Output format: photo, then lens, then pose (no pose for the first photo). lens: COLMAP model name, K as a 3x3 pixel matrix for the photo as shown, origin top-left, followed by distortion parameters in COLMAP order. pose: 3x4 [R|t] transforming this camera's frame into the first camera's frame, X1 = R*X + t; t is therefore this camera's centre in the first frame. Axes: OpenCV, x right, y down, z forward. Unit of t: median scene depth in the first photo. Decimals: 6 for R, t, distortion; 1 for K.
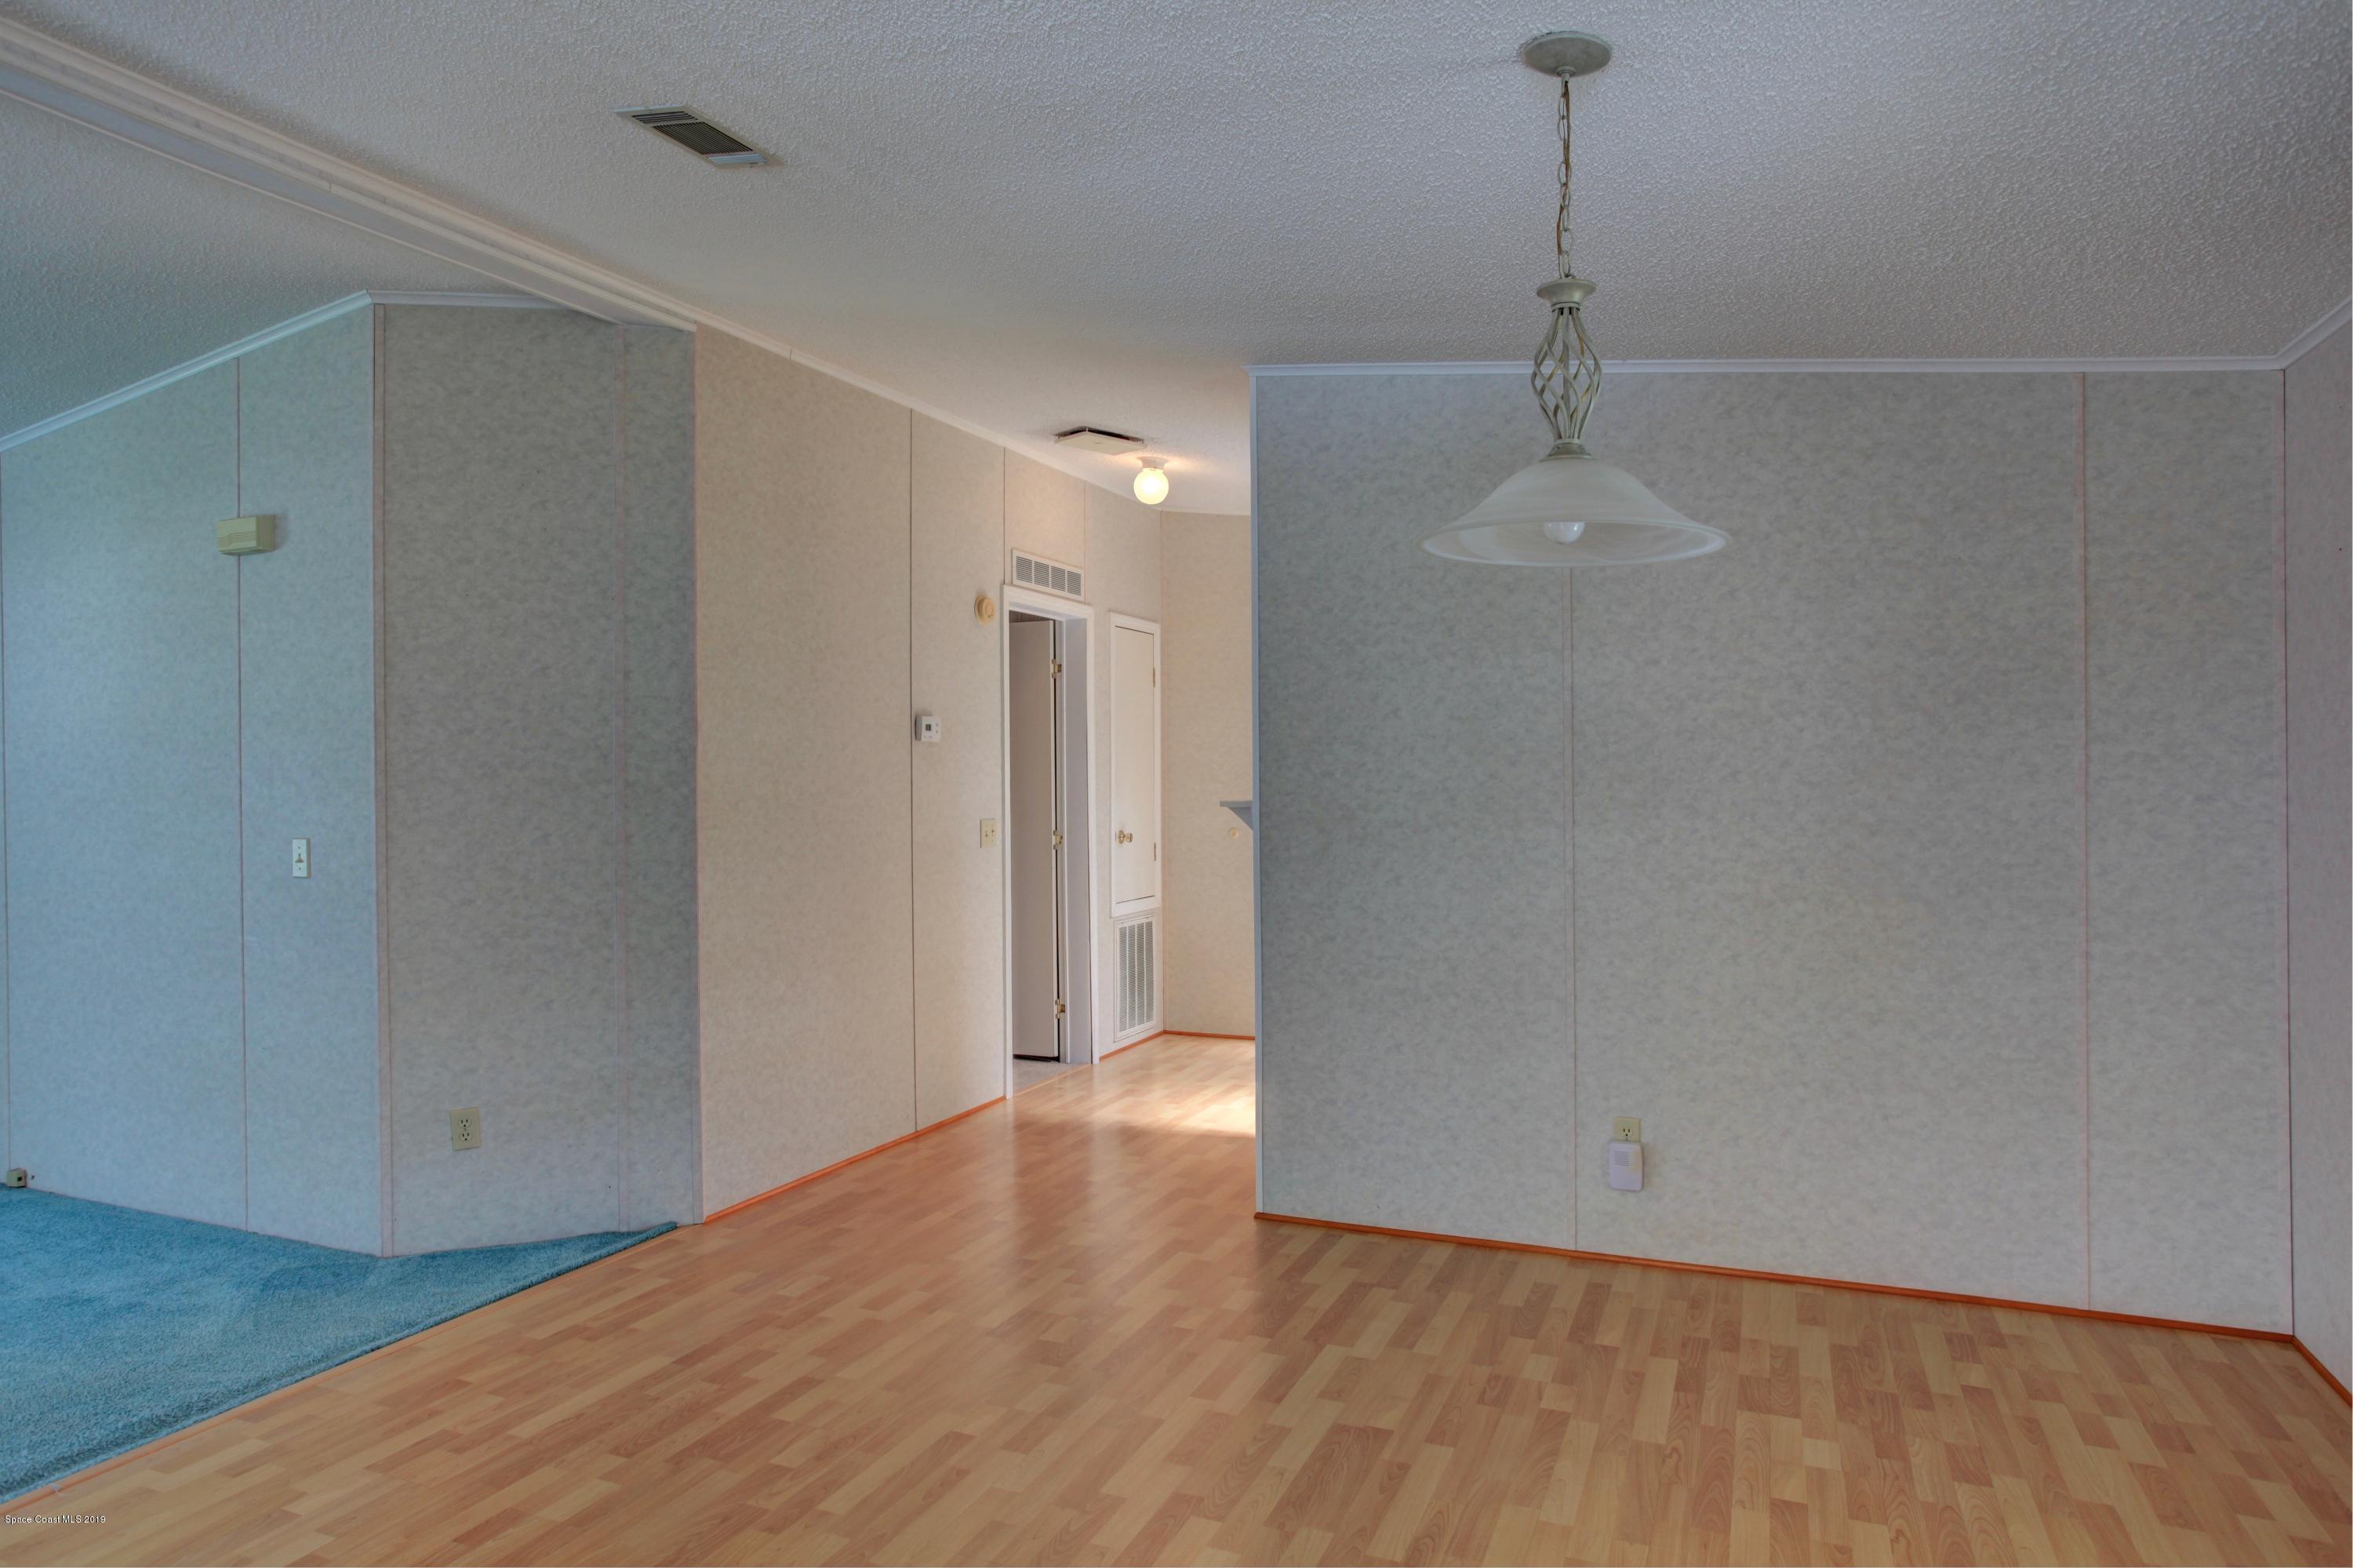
lens RADIAL K [[1419.7, 0, 1190.6], [0, 1419.7, 777.2], [0, 0, 1]] dist [-0.053246, 0.044036]
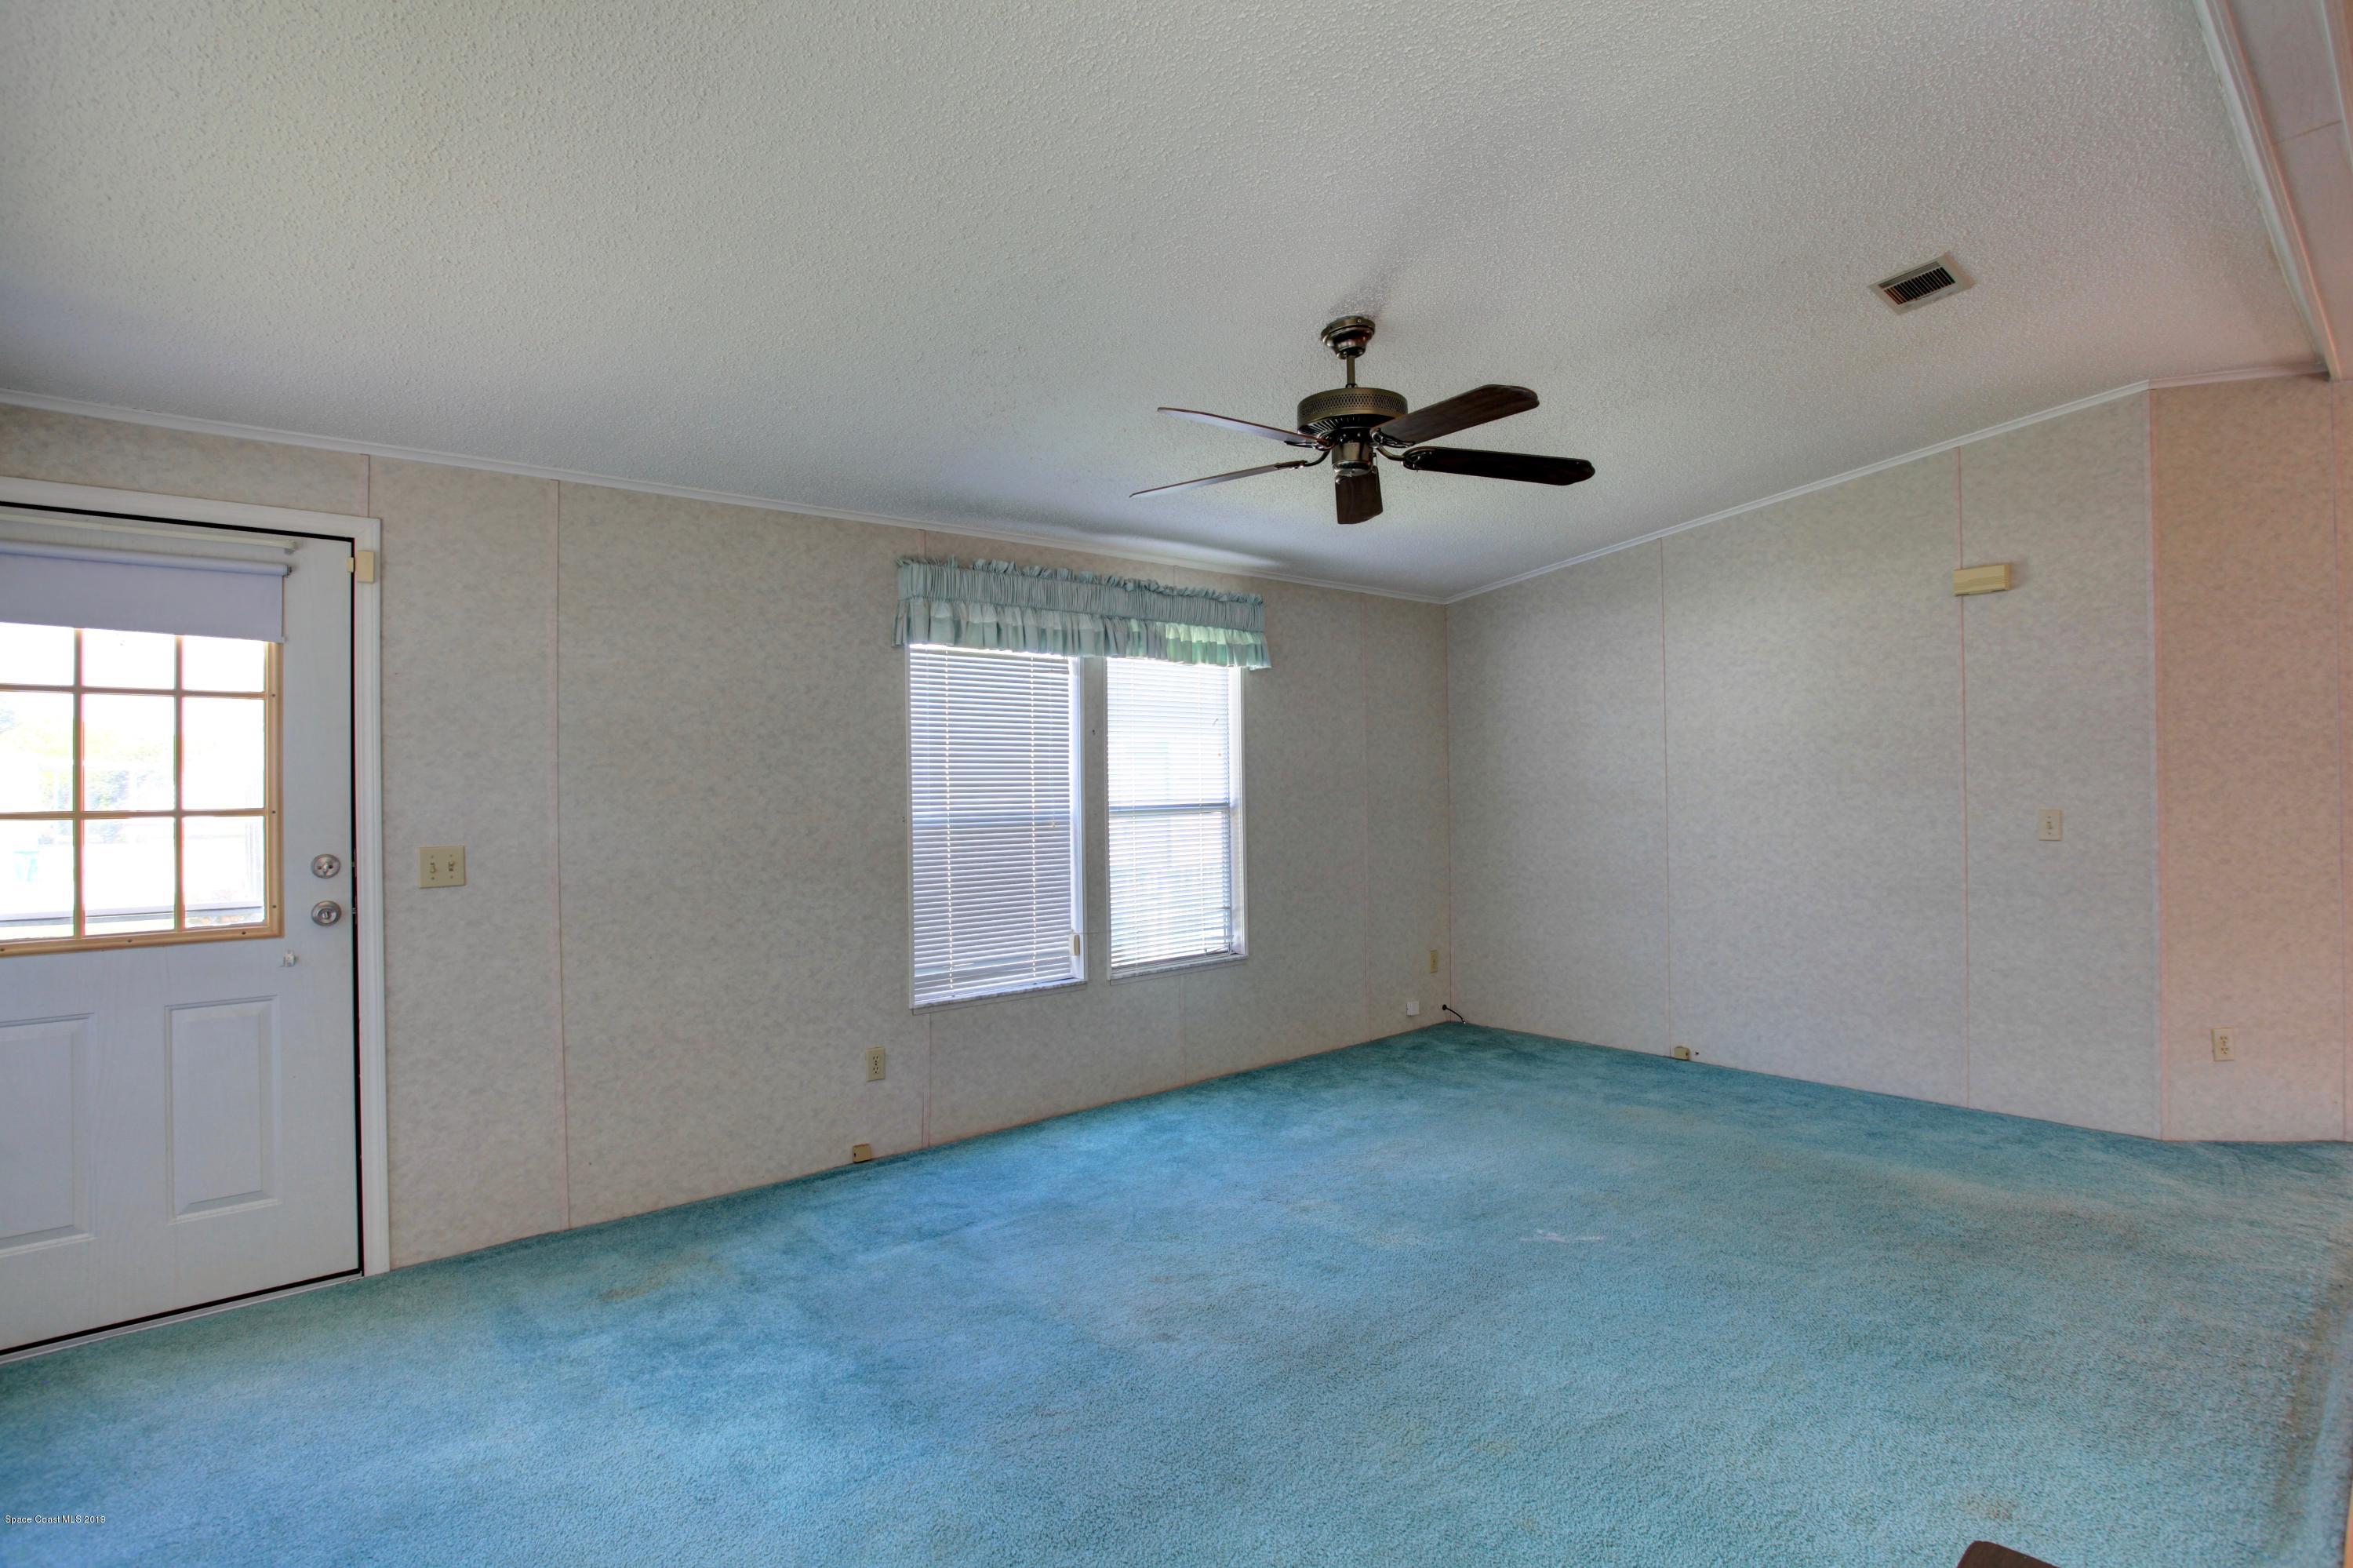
lens RADIAL K [[1181.1, 0, 1199.2], [0, 1181.1, 778.9], [0, 0, 1]] dist [-0.060154, 0.028794]
pose [[0.904615, -0.005461, -0.426194, -0.900792], [0.006664, 0.999977, 0.001332, 0.008203], [0.426176, -0.004045, 0.904631, -0.305072]]
